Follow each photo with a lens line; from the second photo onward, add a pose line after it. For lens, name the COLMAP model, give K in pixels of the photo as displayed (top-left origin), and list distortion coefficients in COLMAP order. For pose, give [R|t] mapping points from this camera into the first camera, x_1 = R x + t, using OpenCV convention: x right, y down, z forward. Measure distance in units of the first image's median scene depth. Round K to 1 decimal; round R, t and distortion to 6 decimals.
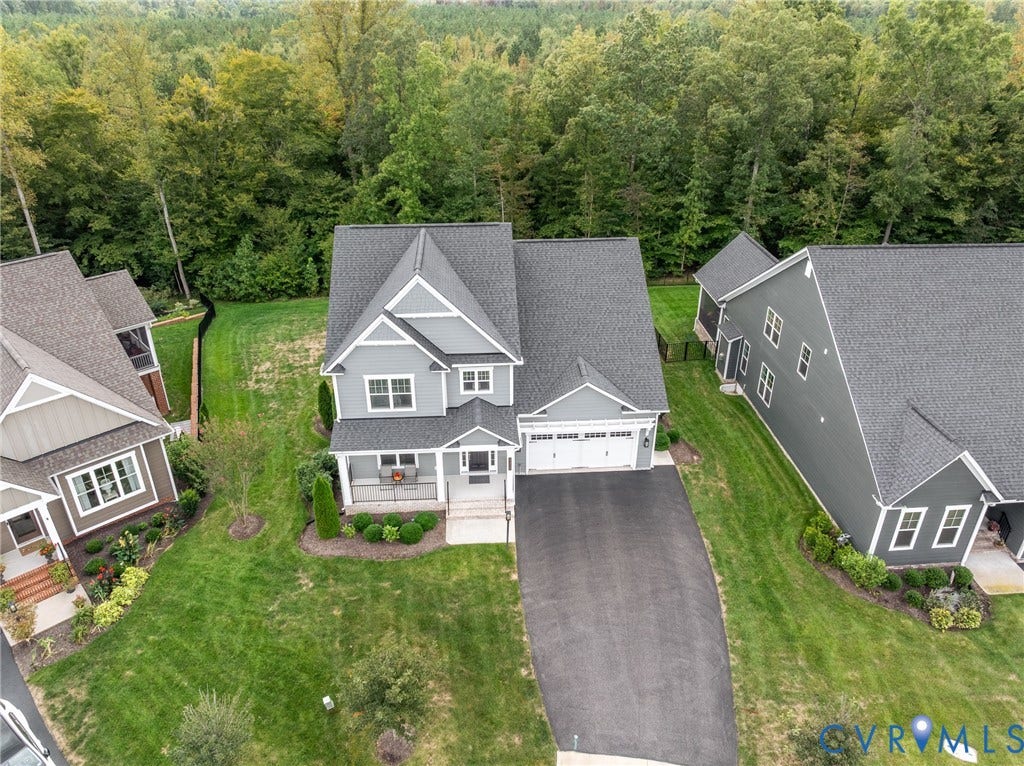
lens RADIAL K [[722.3, 0, 515.6], [0, 722.3, 383.3], [0, 0, 1]] dist [-0.032997, -0.009614]
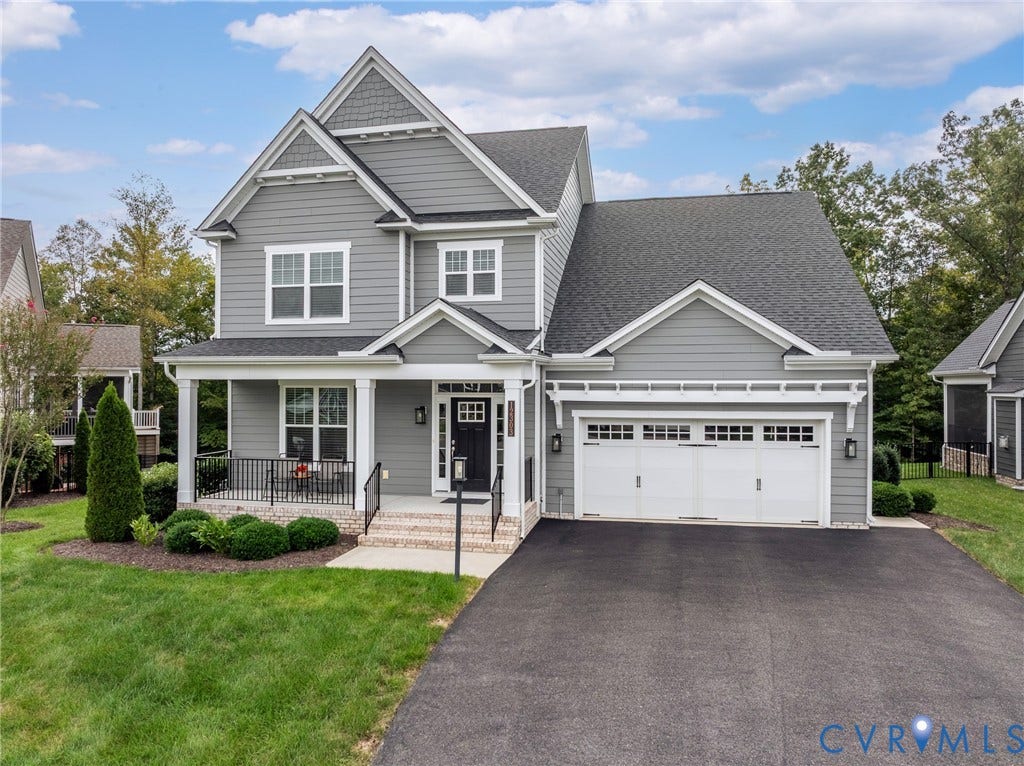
lens RADIAL K [[722.3, 0, 513.7], [0, 722.3, 384.4], [0, 0, 1]] dist [-0.032997, -0.009614]
pose [[0.960053, -0.004555, -0.279782, 0.119294], [-0.131439, 0.875354, -0.465274, 0.304300], [0.247028, 0.483462, 0.839787, 0.631914]]
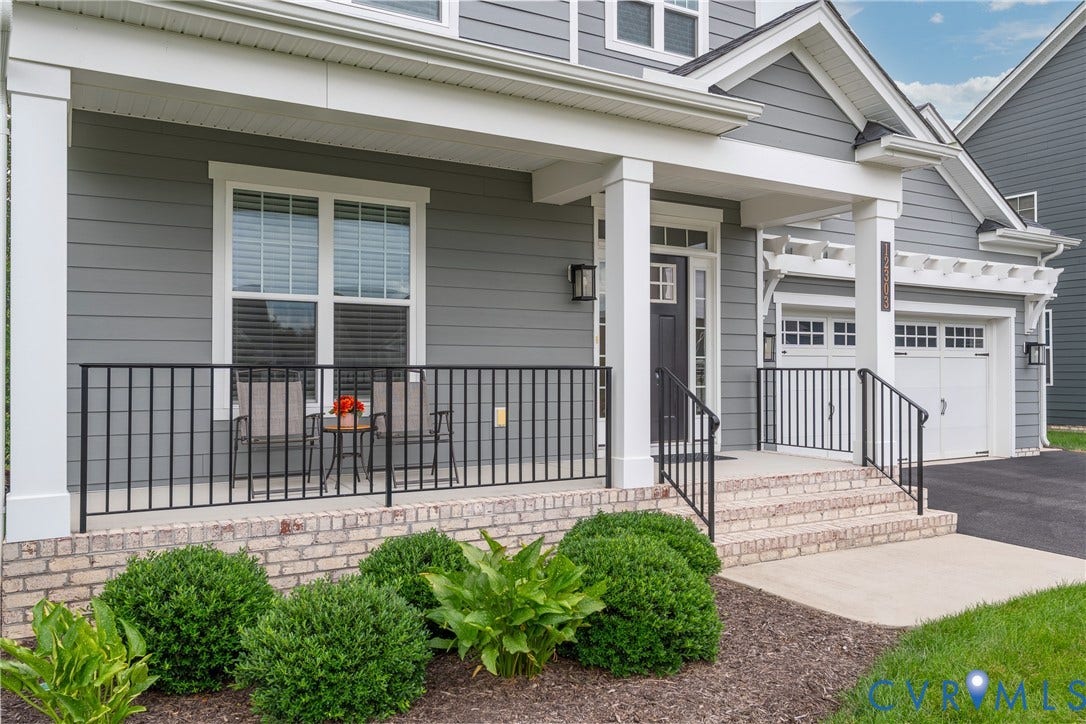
lens RADIAL K [[821.1, 0, 545.3], [0, 821.1, 368.0], [0, 0, 1]] dist [-0.011330, -0.008310]
pose [[0.902973, -0.002110, 0.429692, -0.218023], [0.210488, 0.873967, -0.438037, 0.231871], [-0.374612, 0.485980, 0.789613, 0.866768]]
